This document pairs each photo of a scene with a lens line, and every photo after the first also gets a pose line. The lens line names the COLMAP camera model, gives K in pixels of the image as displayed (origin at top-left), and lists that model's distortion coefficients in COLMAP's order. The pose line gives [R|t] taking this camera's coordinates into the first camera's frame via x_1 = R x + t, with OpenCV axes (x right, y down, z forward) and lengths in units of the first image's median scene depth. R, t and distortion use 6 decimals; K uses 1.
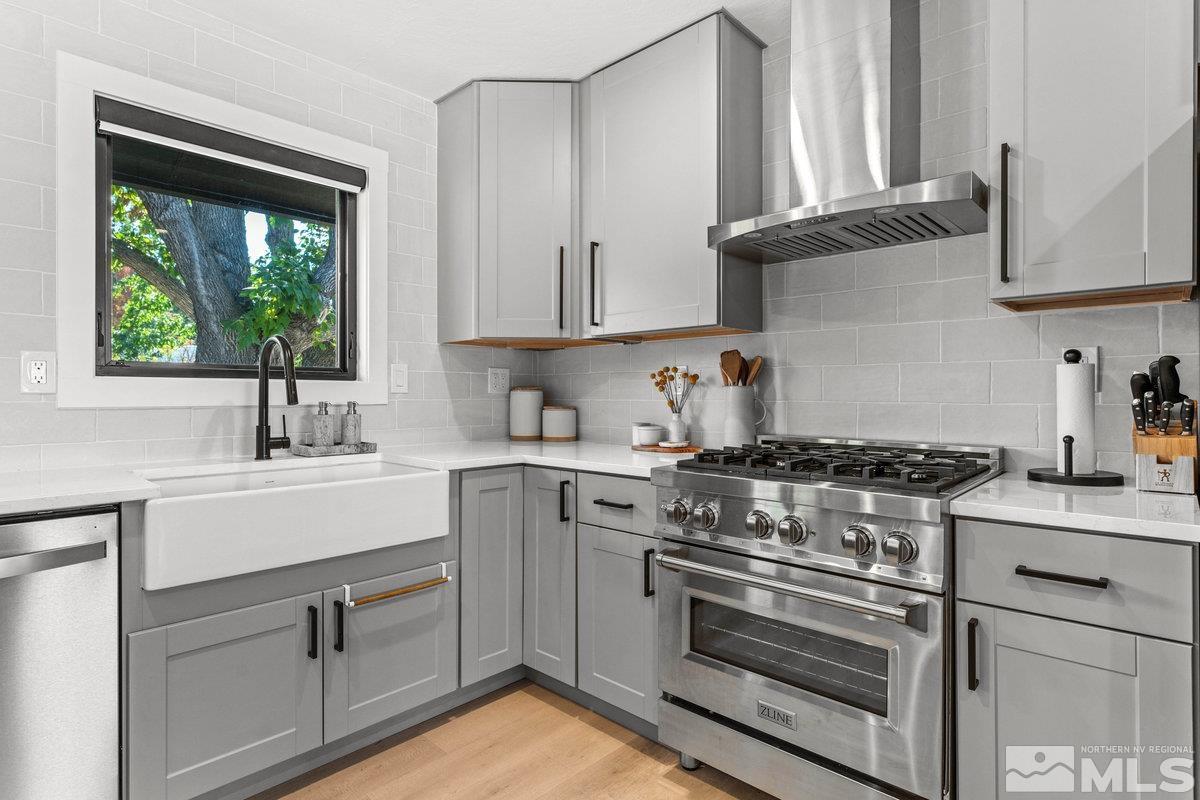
lens RADIAL K [[609.3, 0, 600.0], [0, 609.3, 400.0], [0, 0, 1]] dist [0.000415, 0.000276]
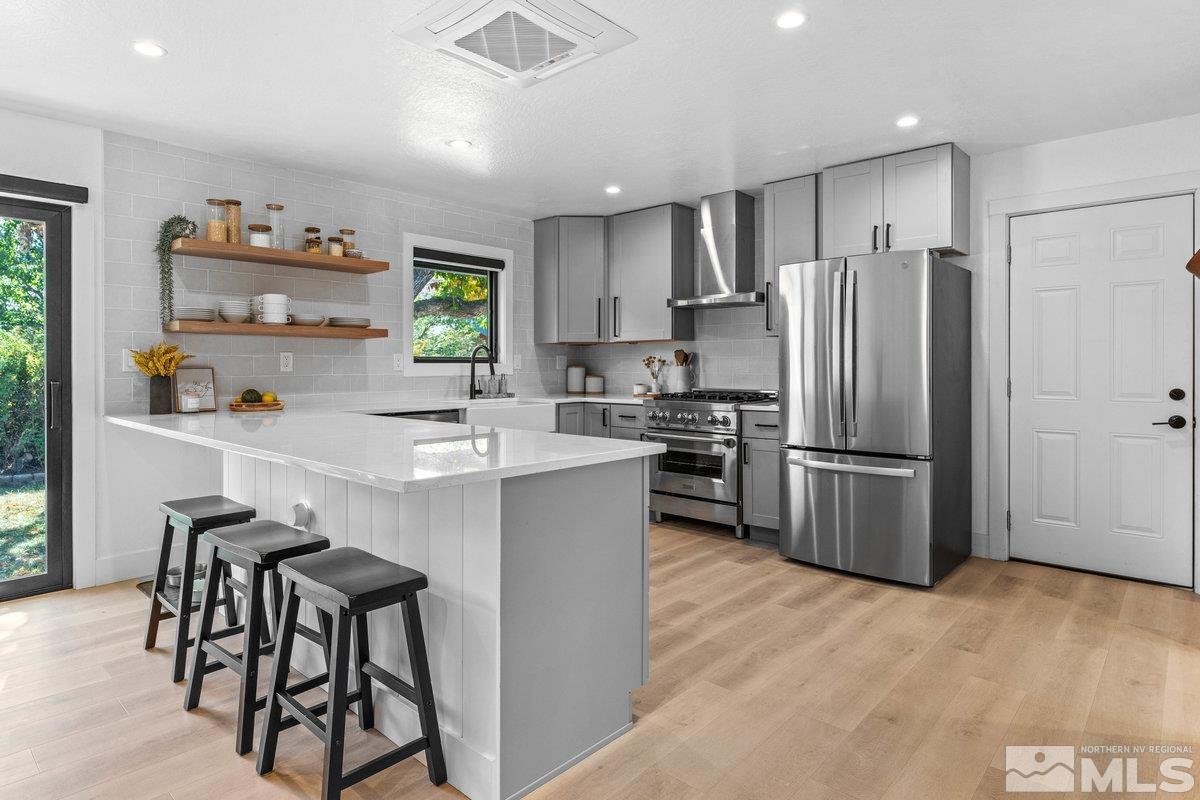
lens RADIAL K [[658.3, 0, 601.2], [0, 658.3, 372.9], [0, 0, 1]] dist [-0.000768, -0.000345]
pose [[0.999769, -0.003071, 0.021286, -0.113154], [0.003020, 0.999992, 0.002430, -0.004363], [-0.021294, -0.002365, 0.999770, -1.320197]]
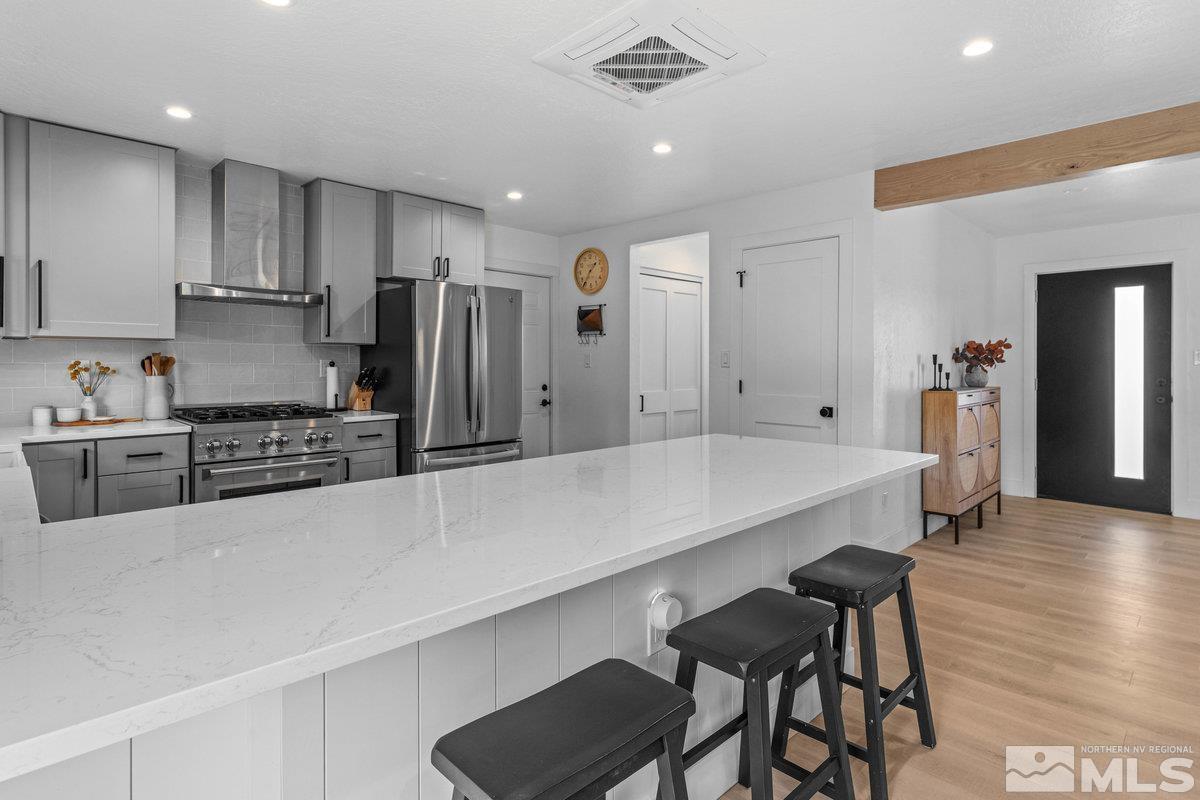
lens RADIAL K [[605.0, 0, 596.4], [0, 605.0, 364.4], [0, 0, 1]] dist [-0.000334, -0.000261]
pose [[0.034290, -0.003594, 0.999405, -1.250741], [0.003809, 0.999987, 0.003466, -0.051432], [-0.999405, 0.003688, 0.034303, -0.167087]]
